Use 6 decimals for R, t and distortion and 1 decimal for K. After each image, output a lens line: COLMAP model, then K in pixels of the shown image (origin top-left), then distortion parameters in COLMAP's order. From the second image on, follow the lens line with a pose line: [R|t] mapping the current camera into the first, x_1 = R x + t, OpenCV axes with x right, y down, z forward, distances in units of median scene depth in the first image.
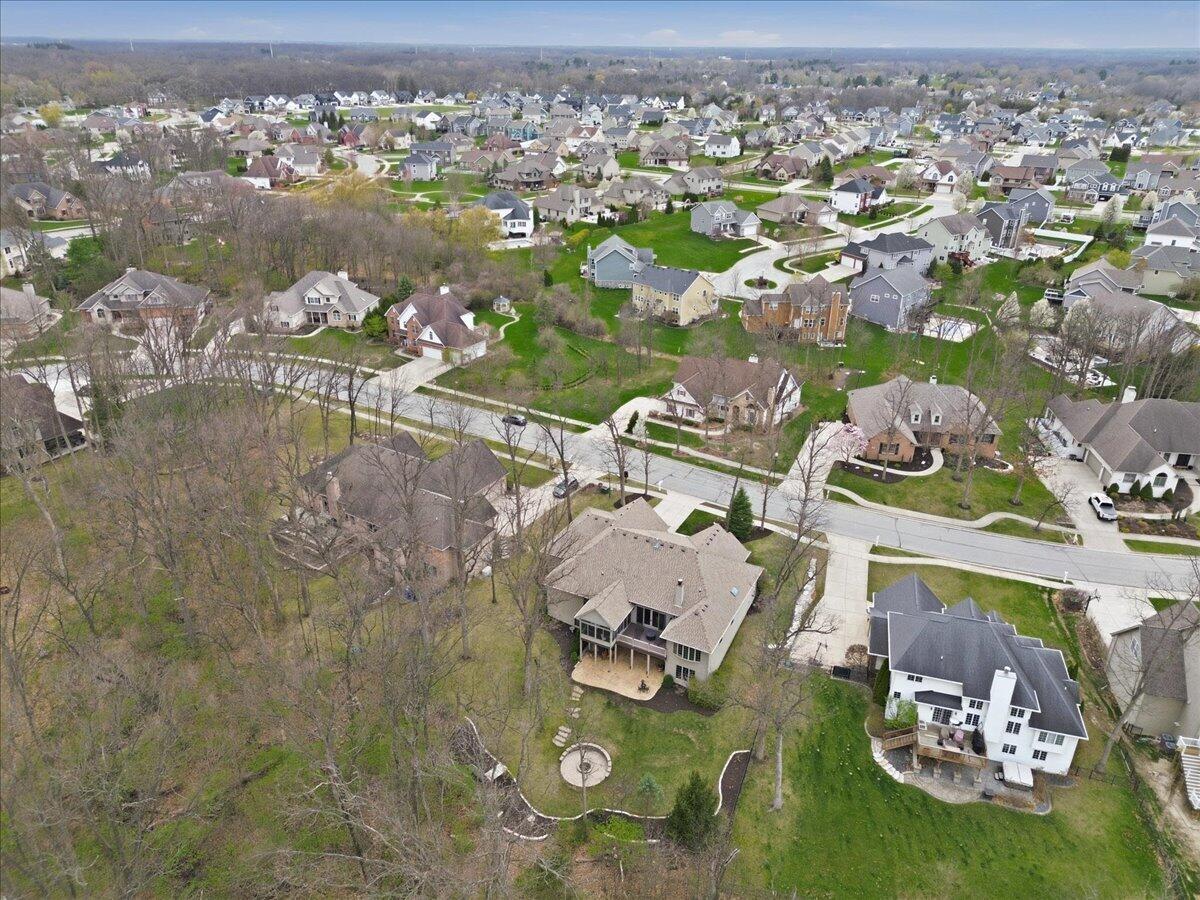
lens RADIAL K [[848.3, 0, 600.0], [0, 848.3, 450.0], [0, 0, 1]] dist [0.090881, -0.089215]
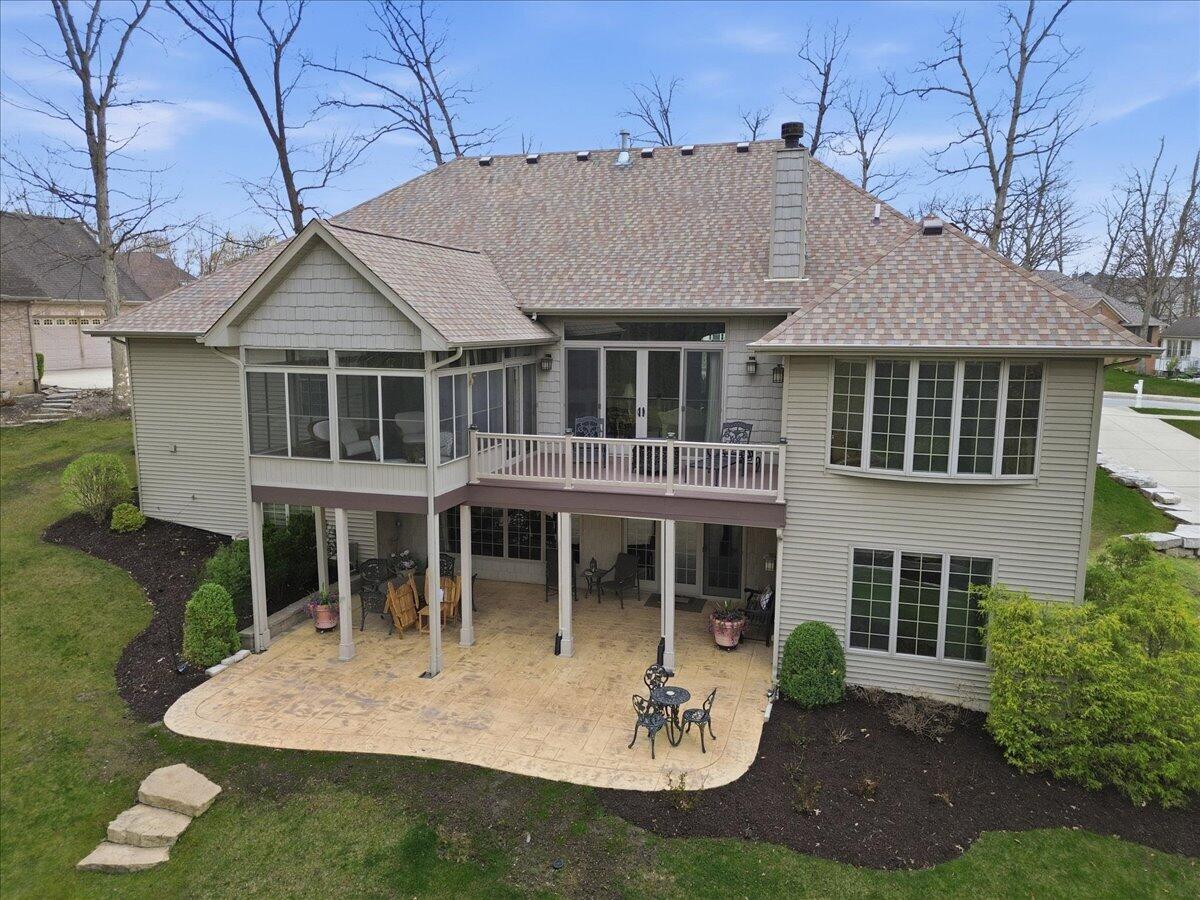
lens RADIAL K [[848.3, 0, 600.0], [0, 848.3, 450.0], [0, 0, 1]] dist [0.090881, -0.089215]
pose [[0.983005, -0.033287, 0.180538, 0.015235], [0.083290, 0.957250, -0.277011, 0.276695], [-0.163600, 0.287340, 0.943754, 0.860747]]
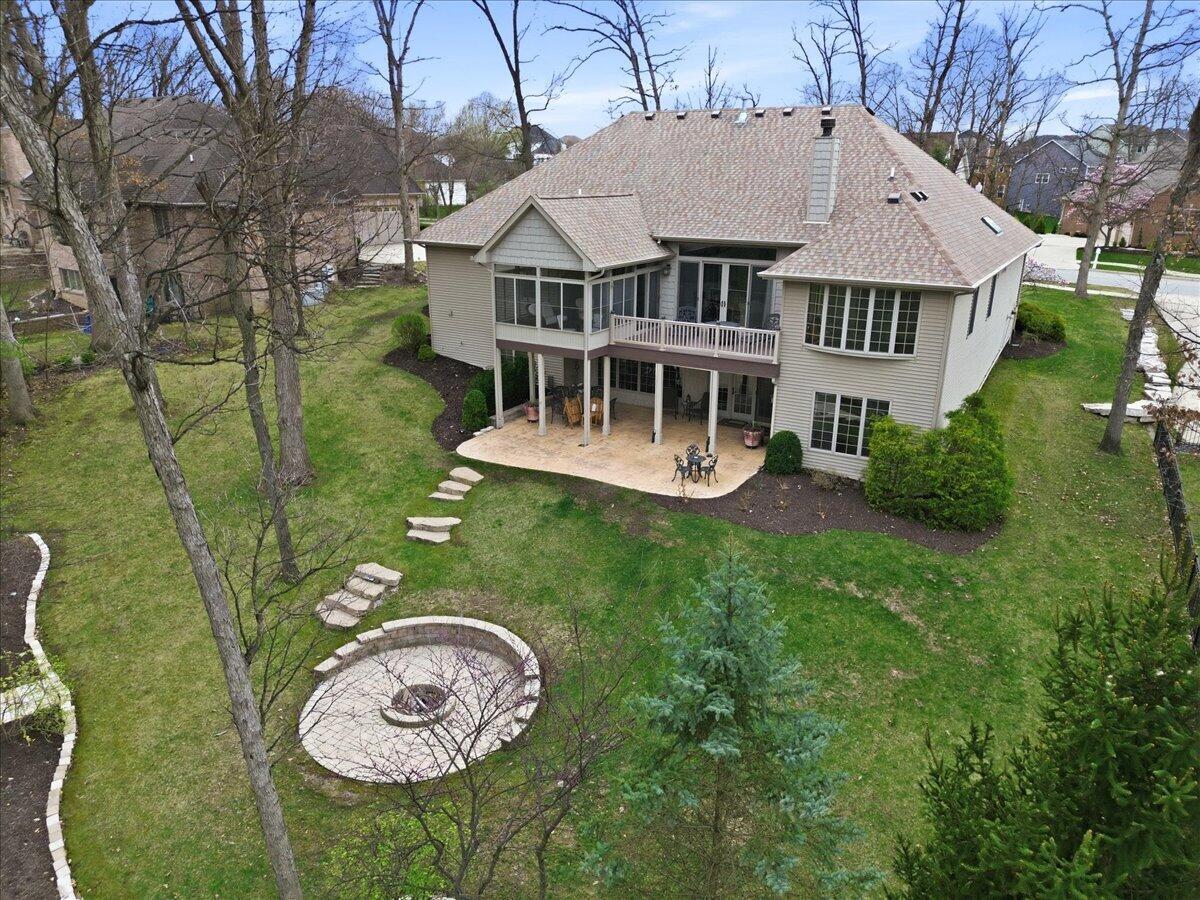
lens RADIAL K [[848.3, 0, 600.0], [0, 848.3, 450.0], [0, 0, 1]] dist [0.090881, -0.089215]
pose [[0.997547, 0.020110, -0.067051, 0.038577], [-0.028337, 0.991864, -0.124111, 0.309979], [0.064010, 0.125707, 0.990000, 0.728128]]
